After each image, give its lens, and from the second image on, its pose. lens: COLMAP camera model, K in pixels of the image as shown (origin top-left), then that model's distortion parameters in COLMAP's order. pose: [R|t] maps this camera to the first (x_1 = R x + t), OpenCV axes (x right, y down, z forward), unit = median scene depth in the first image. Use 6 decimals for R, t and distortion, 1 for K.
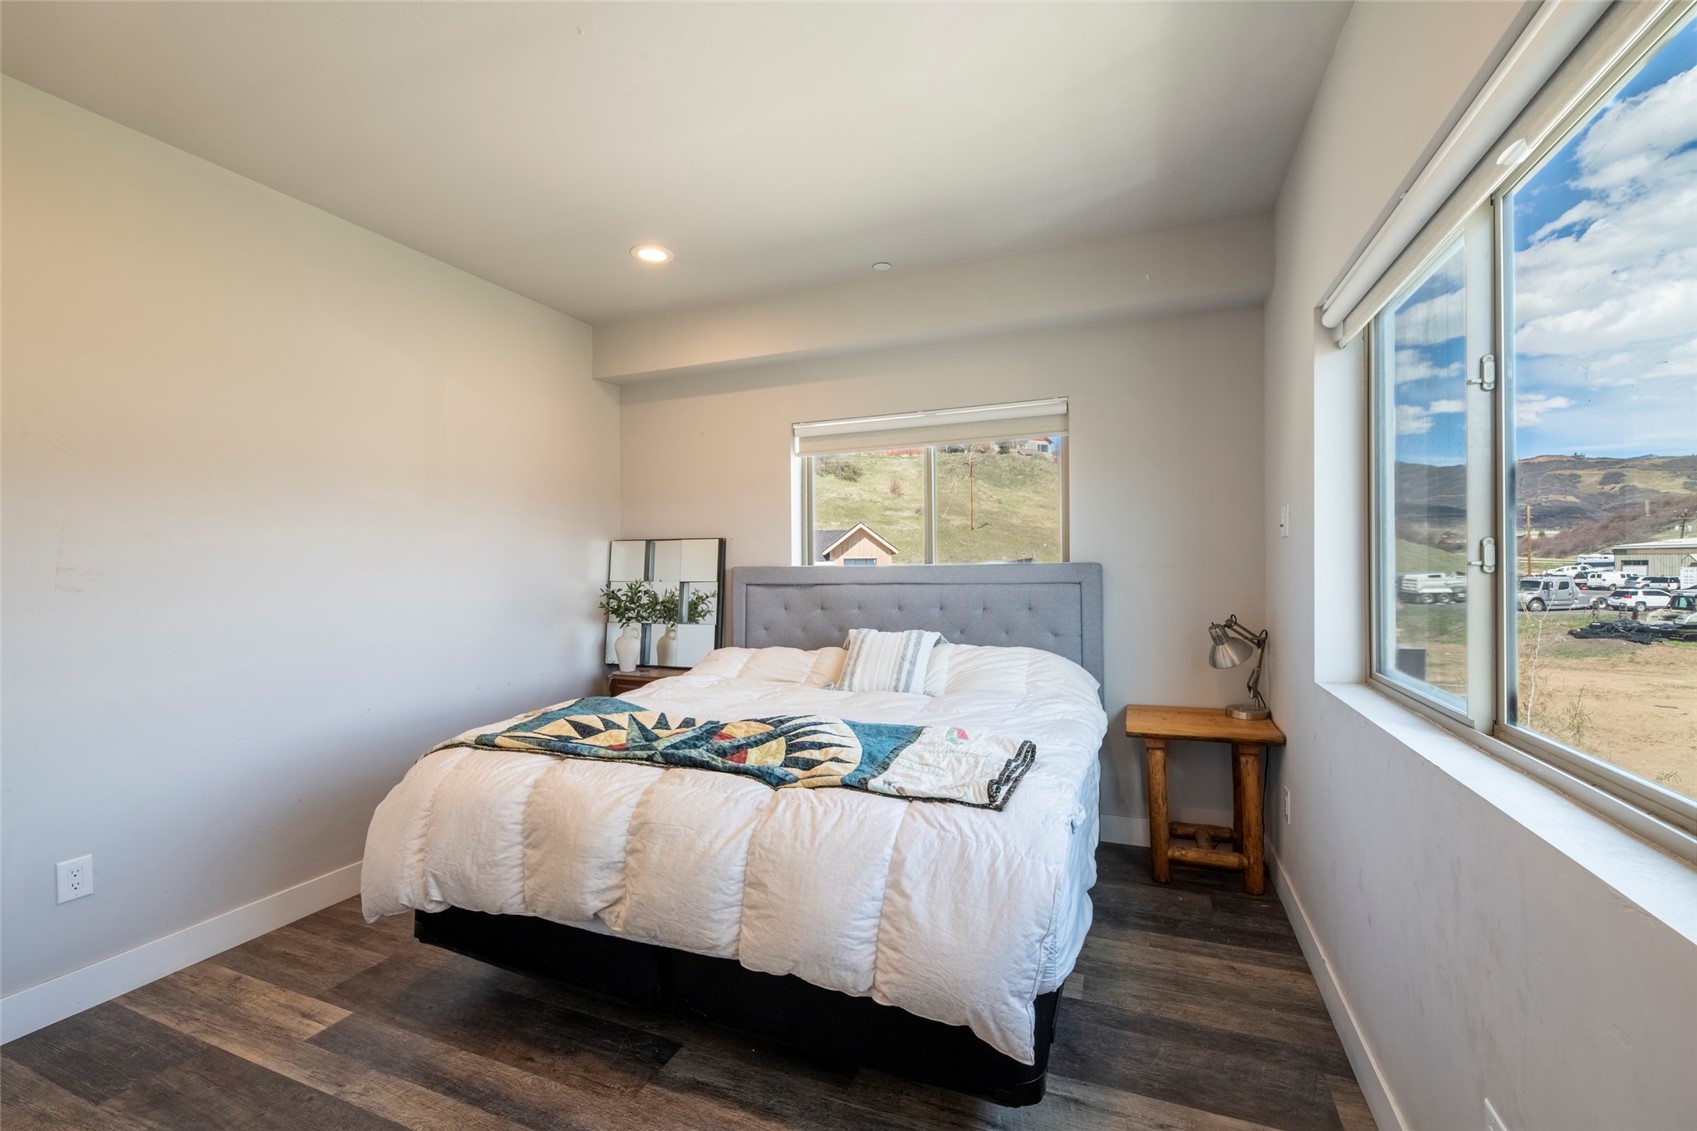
lens RADIAL K [[718.4, 0, 843.5], [0, 718.4, 569.1], [0, 0, 1]] dist [0.001652, -0.000052]
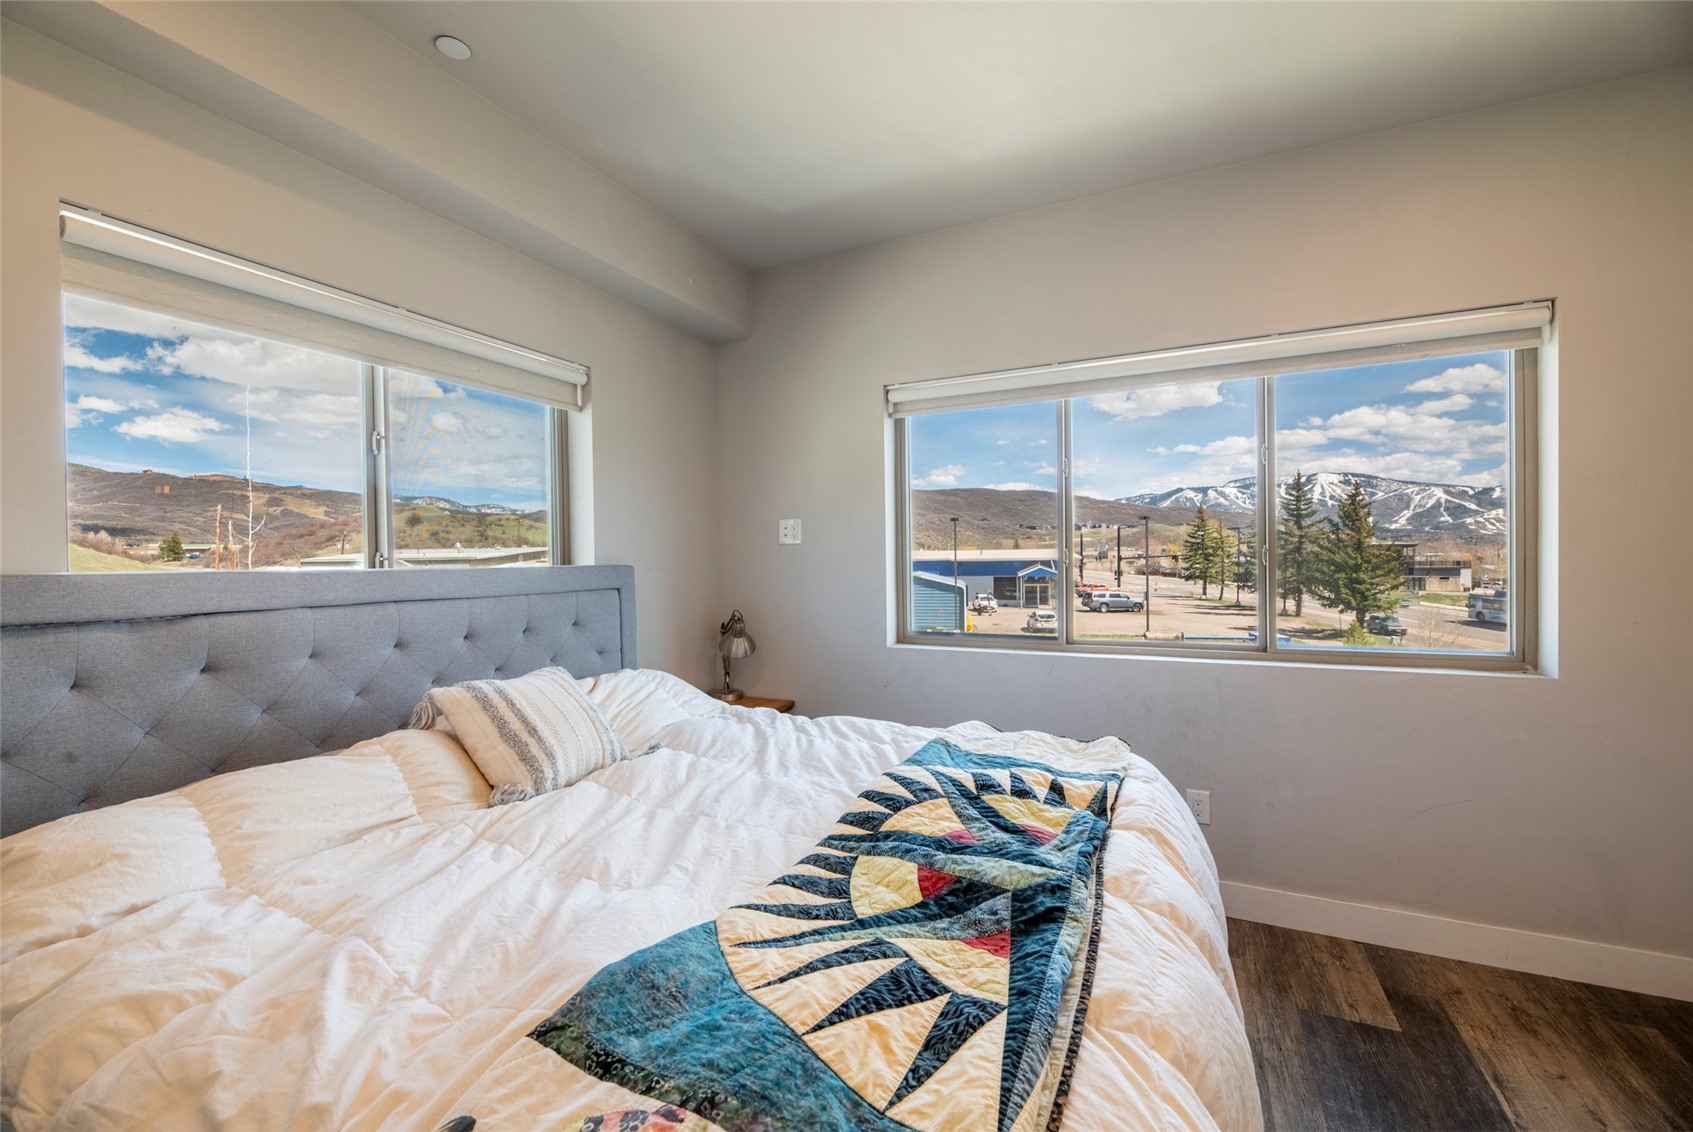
lens RADIAL K [[699.3, 0, 846.5], [0, 699.3, 566.0], [0, 0, 1]] dist [0.000177, 0.000014]
pose [[0.056568, 0.003595, 0.998392, -0.427762], [0.018491, 0.999818, -0.004648, 0.001339], [-0.998227, 0.018724, 0.056492, 0.587421]]
